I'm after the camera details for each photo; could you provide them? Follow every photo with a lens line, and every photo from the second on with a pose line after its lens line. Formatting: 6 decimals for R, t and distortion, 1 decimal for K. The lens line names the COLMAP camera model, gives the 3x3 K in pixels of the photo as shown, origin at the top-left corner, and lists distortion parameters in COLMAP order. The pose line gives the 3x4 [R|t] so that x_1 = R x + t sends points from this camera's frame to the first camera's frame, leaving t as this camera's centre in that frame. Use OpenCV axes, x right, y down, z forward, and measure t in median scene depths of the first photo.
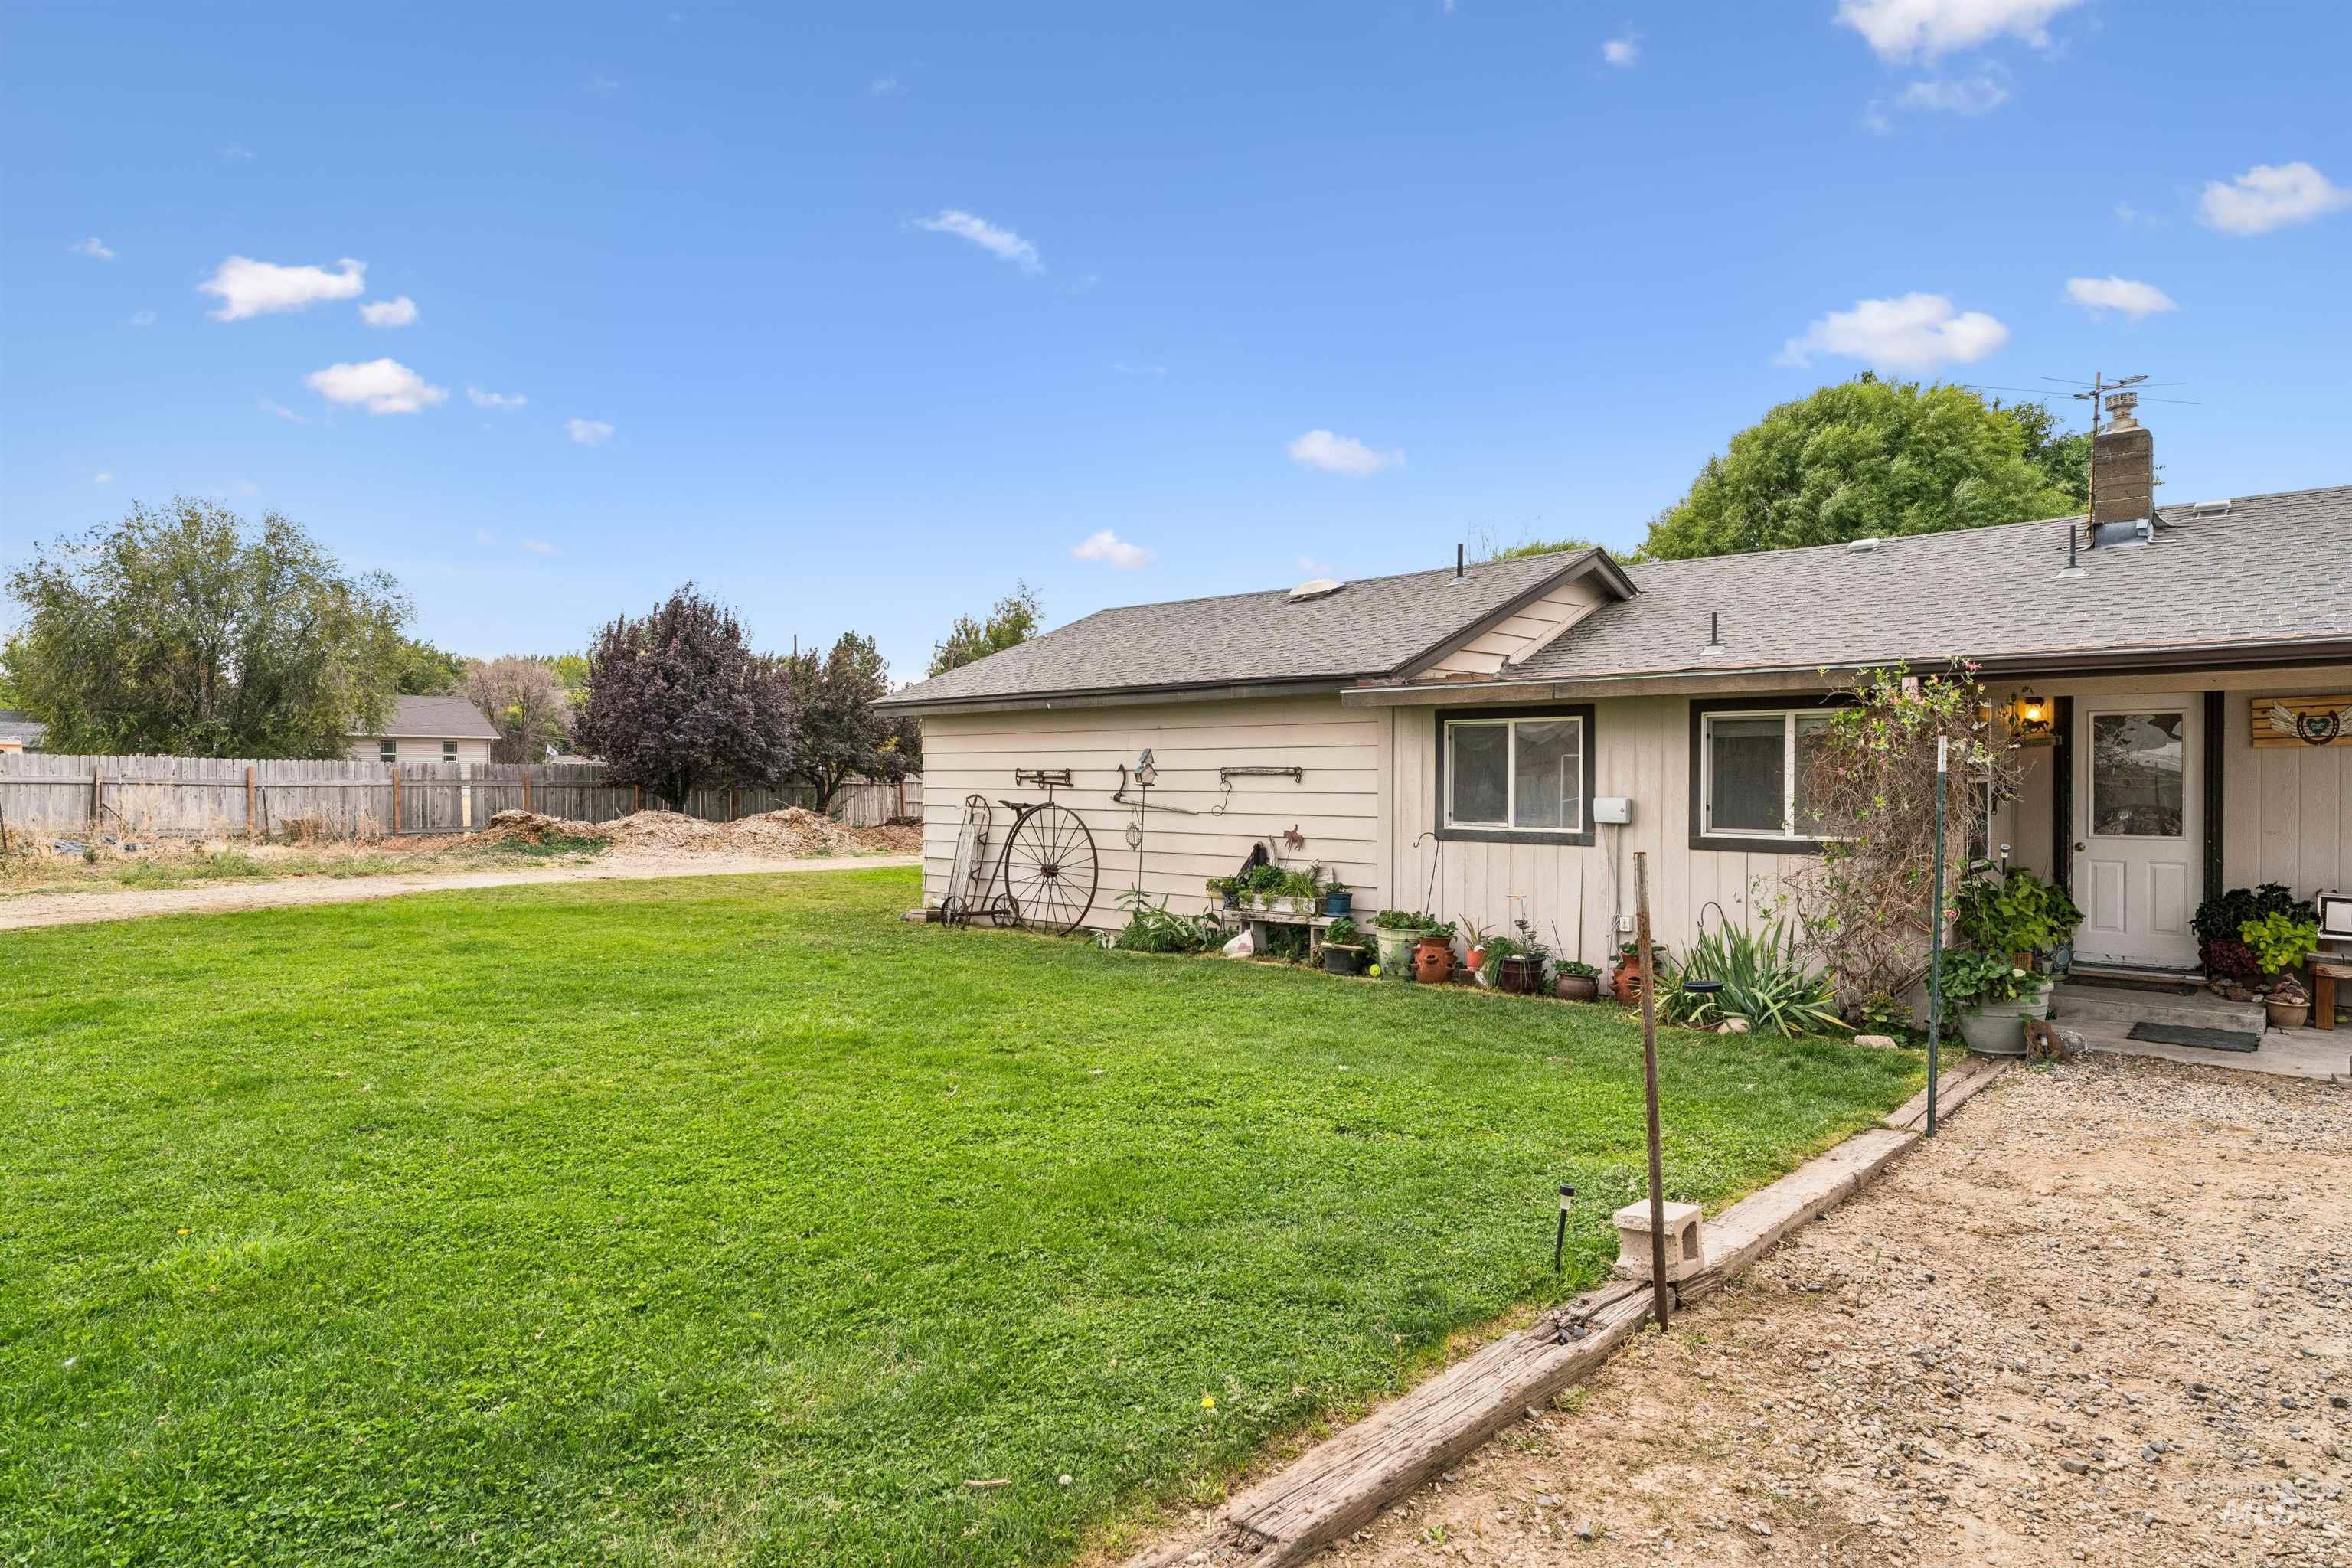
lens RADIAL K [[1311.4, 0, 1172.0], [0, 1311.4, 788.2], [0, 0, 1]] dist [-0.003563, 0.000792]
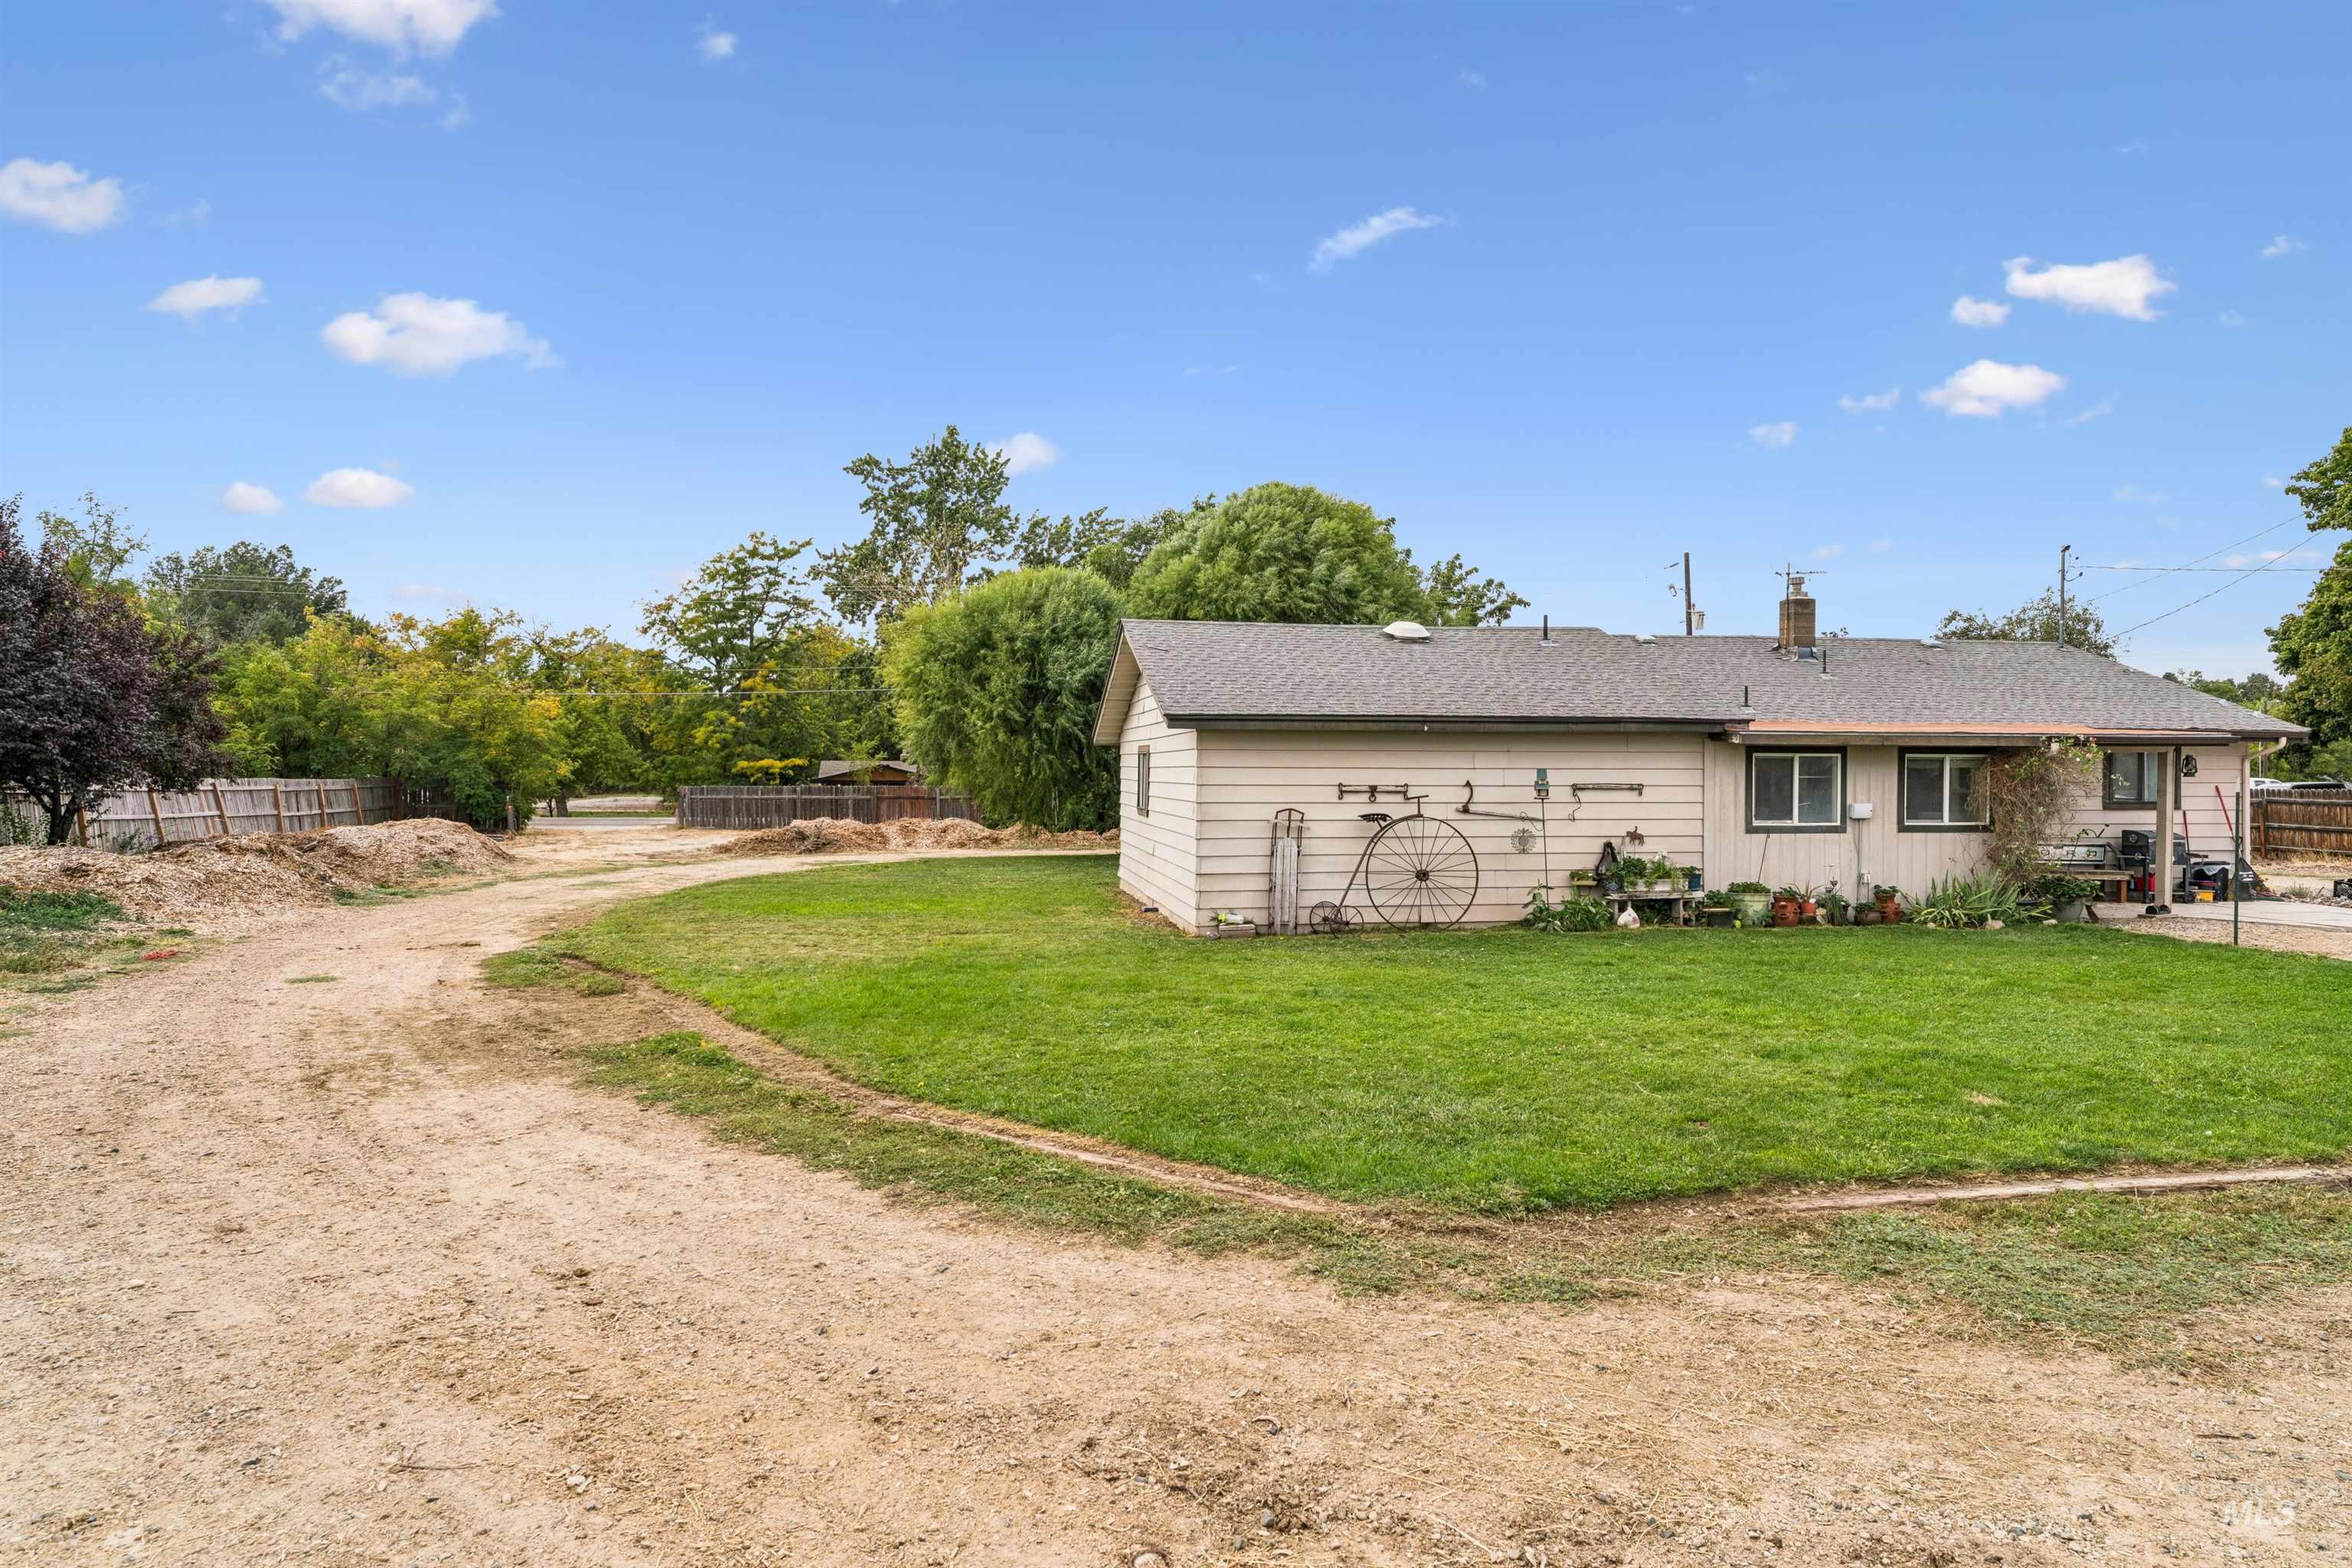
lens RADIAL K [[1311.4, 0, 1184.2], [0, 1311.4, 790.6], [0, 0, 1]] dist [-0.003563, 0.000792]
pose [[0.618156, -0.012585, 0.785955, -1.255489], [0.003148, 0.999903, 0.013535, -0.028769], [-0.786049, -0.005892, 0.618136, 0.536468]]
